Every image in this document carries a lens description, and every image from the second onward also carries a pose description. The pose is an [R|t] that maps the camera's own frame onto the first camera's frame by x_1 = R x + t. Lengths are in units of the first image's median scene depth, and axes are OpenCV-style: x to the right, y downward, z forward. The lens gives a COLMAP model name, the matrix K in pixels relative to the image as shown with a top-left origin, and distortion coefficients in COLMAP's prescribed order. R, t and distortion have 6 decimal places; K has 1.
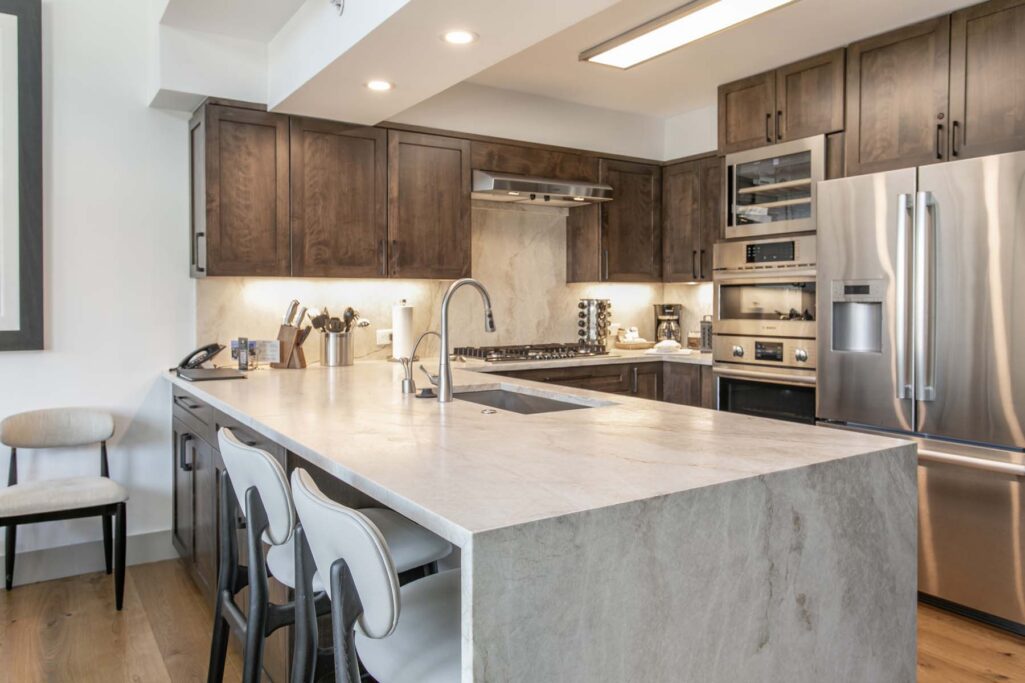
lens RADIAL K [[740.3, 0, 498.4], [0, 740.3, 309.1], [0, 0, 1]] dist [-0.009014, 0.000085]
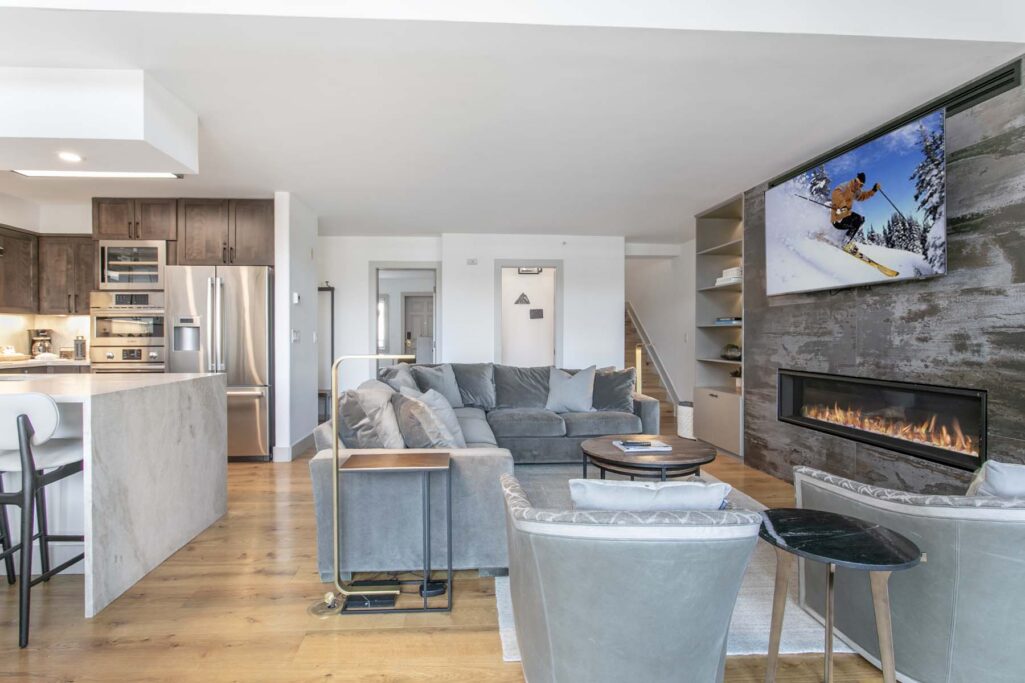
lens RADIAL K [[507.7, 0, 487.3], [0, 507.7, 340.3], [0, 0, 1]] dist [0.002539, 0.001108]
pose [[0.502215, -0.007787, 0.864708, -0.272077], [0.009524, 0.999949, 0.003473, 0.026719], [-0.864690, 0.006491, 0.502263, -0.373069]]
